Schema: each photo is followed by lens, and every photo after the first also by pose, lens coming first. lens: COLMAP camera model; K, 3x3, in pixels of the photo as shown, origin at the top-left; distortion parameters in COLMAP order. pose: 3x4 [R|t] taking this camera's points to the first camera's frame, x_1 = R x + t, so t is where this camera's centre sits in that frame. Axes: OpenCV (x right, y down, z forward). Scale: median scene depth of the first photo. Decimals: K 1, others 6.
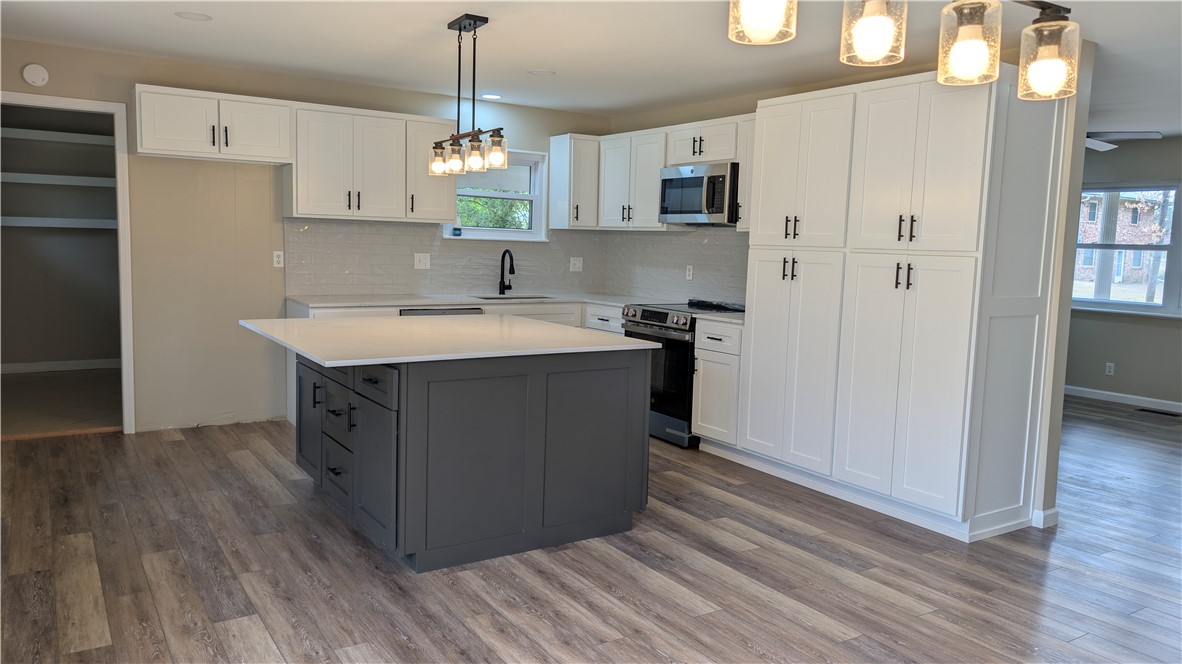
lens RADIAL K [[839.8, 0, 588.0], [0, 839.8, 325.9], [0, 0, 1]] dist [0.036915, -0.038954]
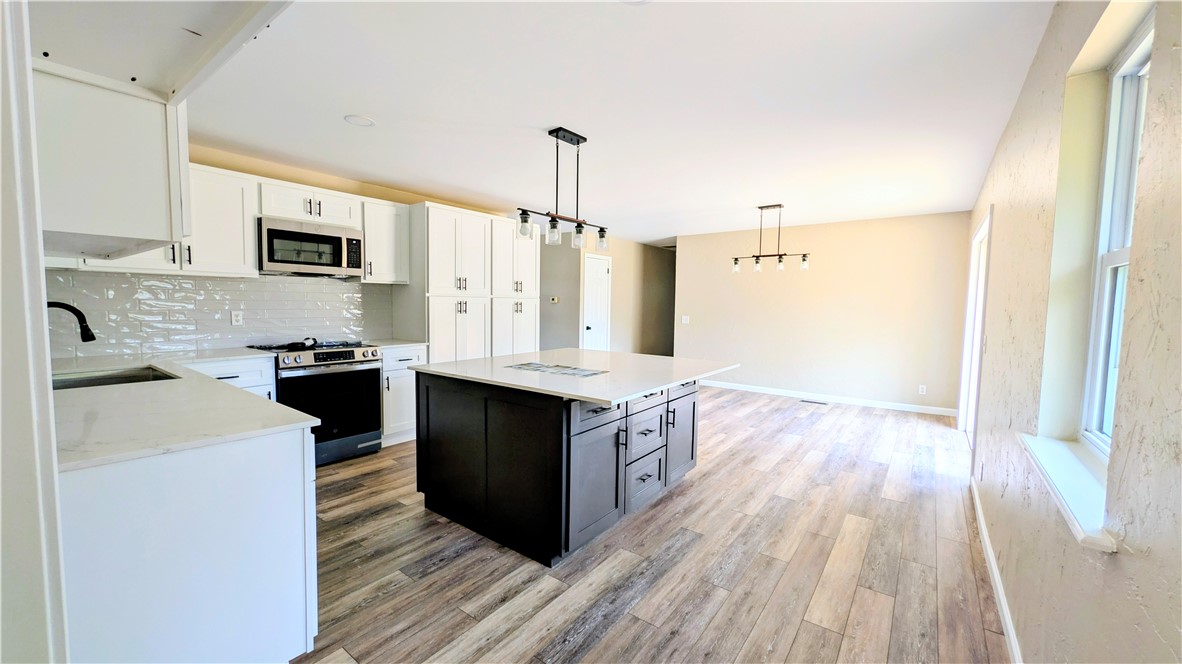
lens RADIAL K [[453.2, 0, 593.5], [0, 453.2, 331.5], [0, 0, 1]] dist [0.000464, 0.000100]
pose [[-0.343998, -0.097488, 0.933896, -0.953304], [0.070014, 0.989164, 0.129047, -0.154664], [-0.936357, 0.109777, -0.333444, 1.363213]]
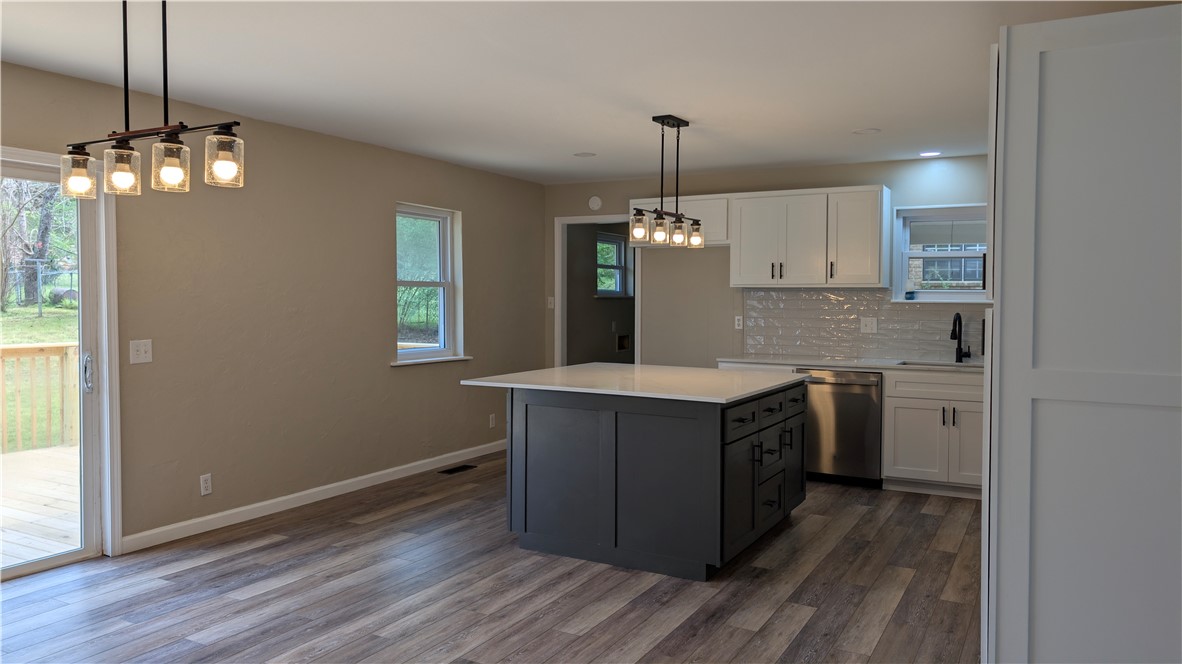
lens RADIAL K [[839.8, 0, 588.0], [0, 839.8, 325.9], [0, 0, 1]] dist [0.036915, -0.038954]
pose [[0.469882, 0.002929, -0.882724, 0.946626], [-0.081674, 0.995849, -0.040172, -0.013514], [0.878942, 0.090972, 0.468171, 0.397446]]
